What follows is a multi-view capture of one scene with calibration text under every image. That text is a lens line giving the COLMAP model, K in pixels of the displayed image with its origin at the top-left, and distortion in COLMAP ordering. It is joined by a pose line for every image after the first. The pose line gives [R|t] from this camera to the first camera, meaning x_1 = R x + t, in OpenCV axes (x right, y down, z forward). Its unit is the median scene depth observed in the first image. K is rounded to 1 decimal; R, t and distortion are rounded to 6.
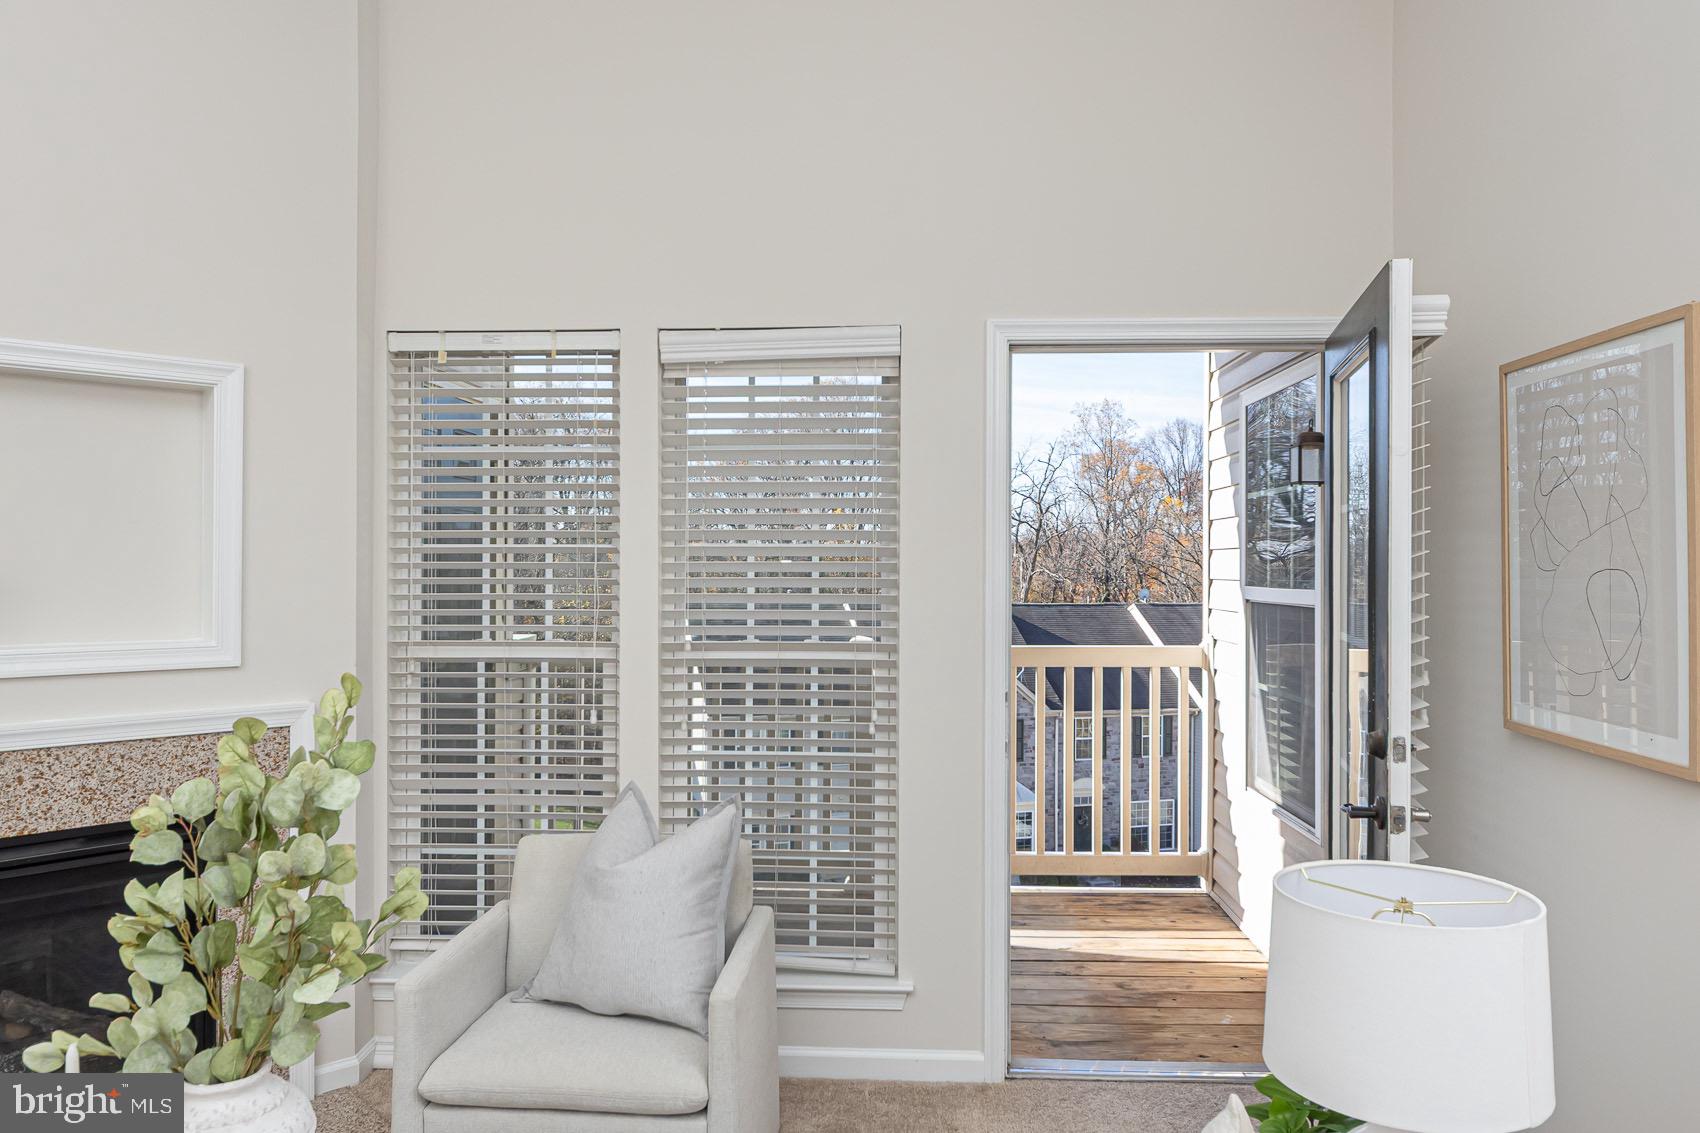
lens RADIAL K [[1170.5, 0, 836.4], [0, 1170.5, 562.1], [0, 0, 1]] dist [-0.007188, 0.005006]
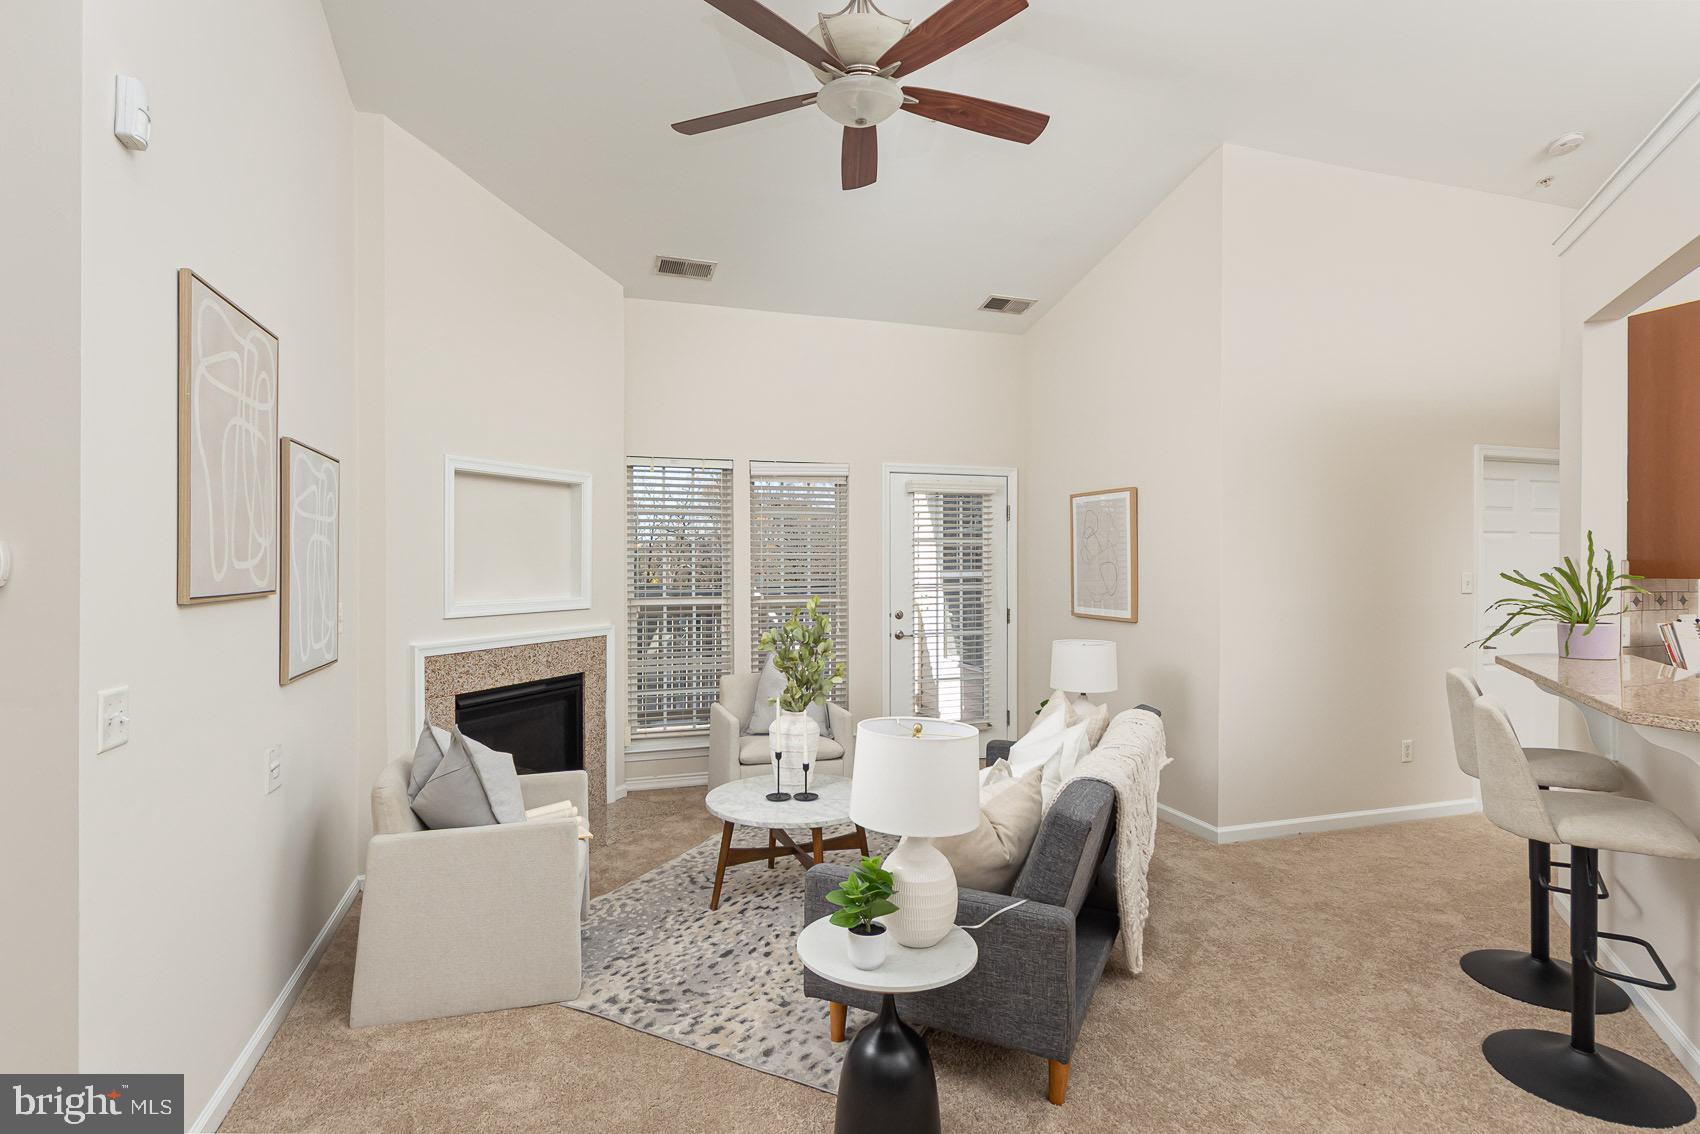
lens RADIAL K [[822.6, 0, 833.4], [0, 822.6, 558.3], [0, 0, 1]] dist [-0.000593, -0.000978]
pose [[0.936759, -0.003072, 0.349962, -0.570262], [0.004052, 0.999990, -0.002067, -0.002078], [-0.349952, 0.003355, 0.936762, -0.588150]]
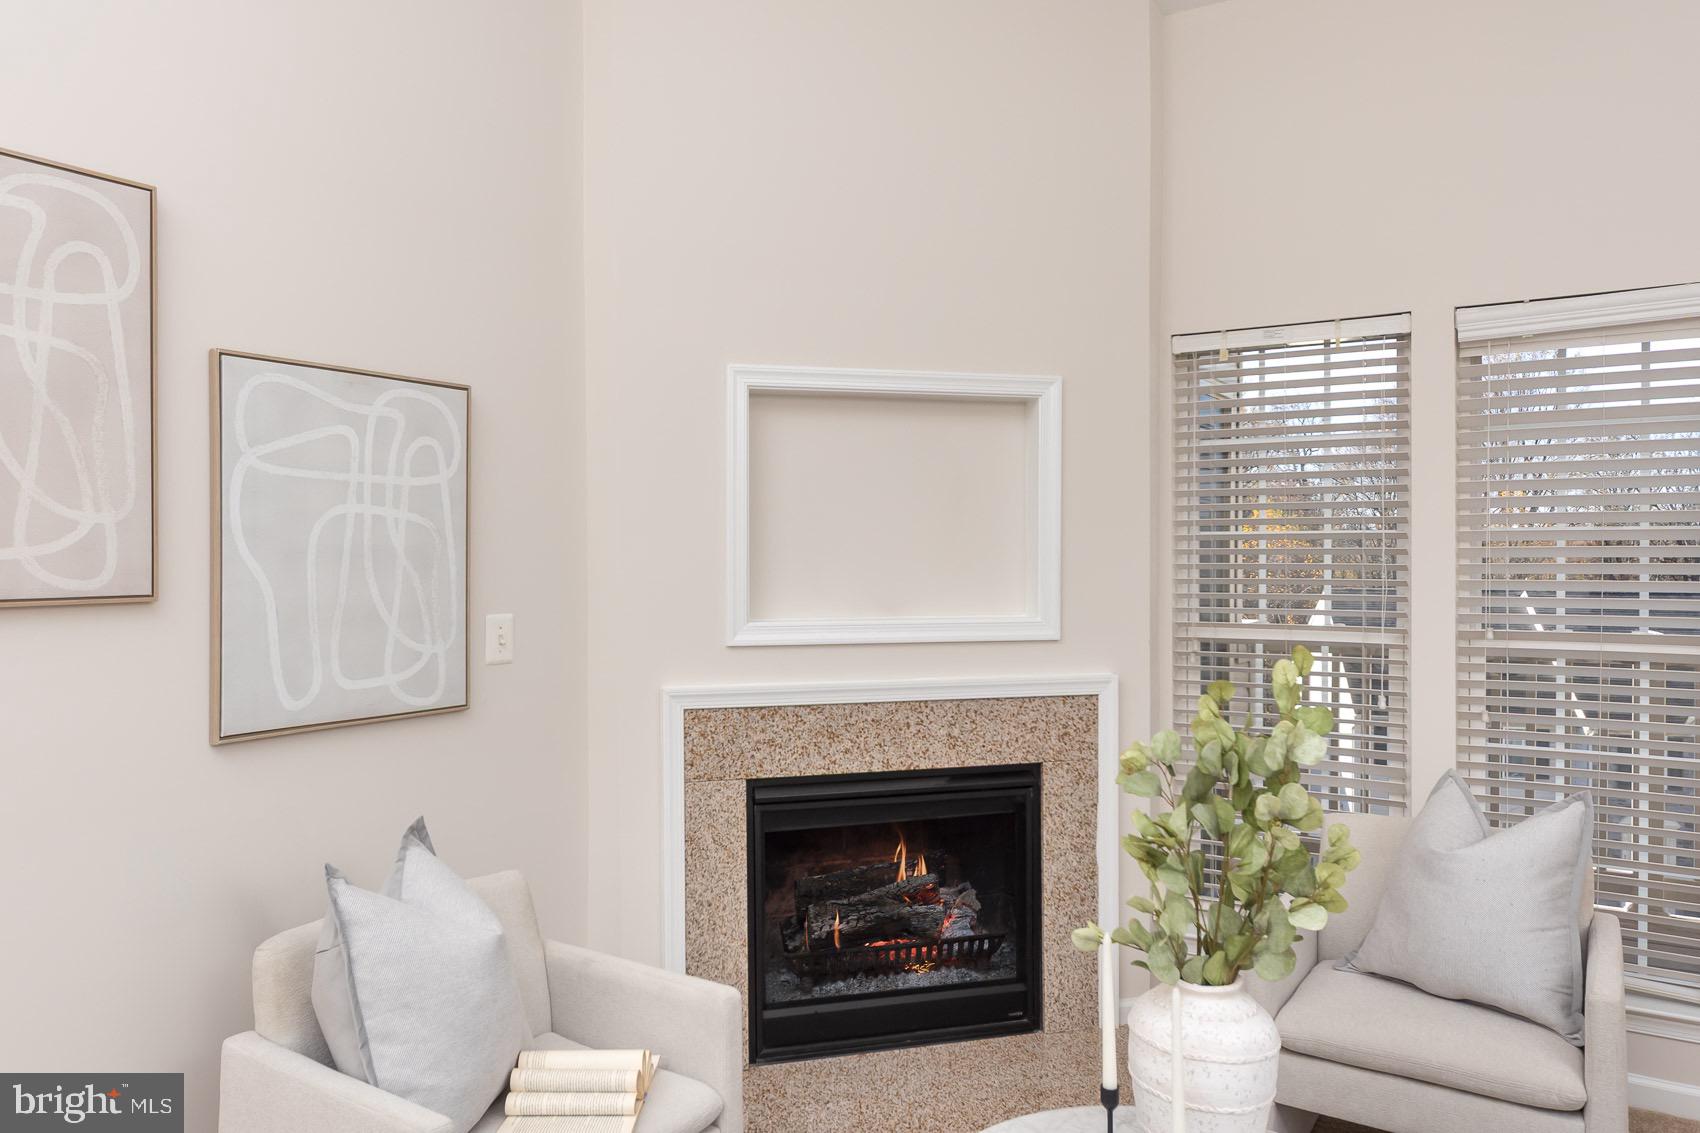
lens RADIAL K [[1170.5, 0, 849.9], [0, 1170.5, 561.2], [0, 0, 1]] dist [-0.007188, 0.005006]
pose [[0.874280, 0.000022, -0.485422, -0.120055], [0.004698, 0.999953, 0.008506, 0.000886], [0.485399, -0.009717, 0.874238, -0.095034]]
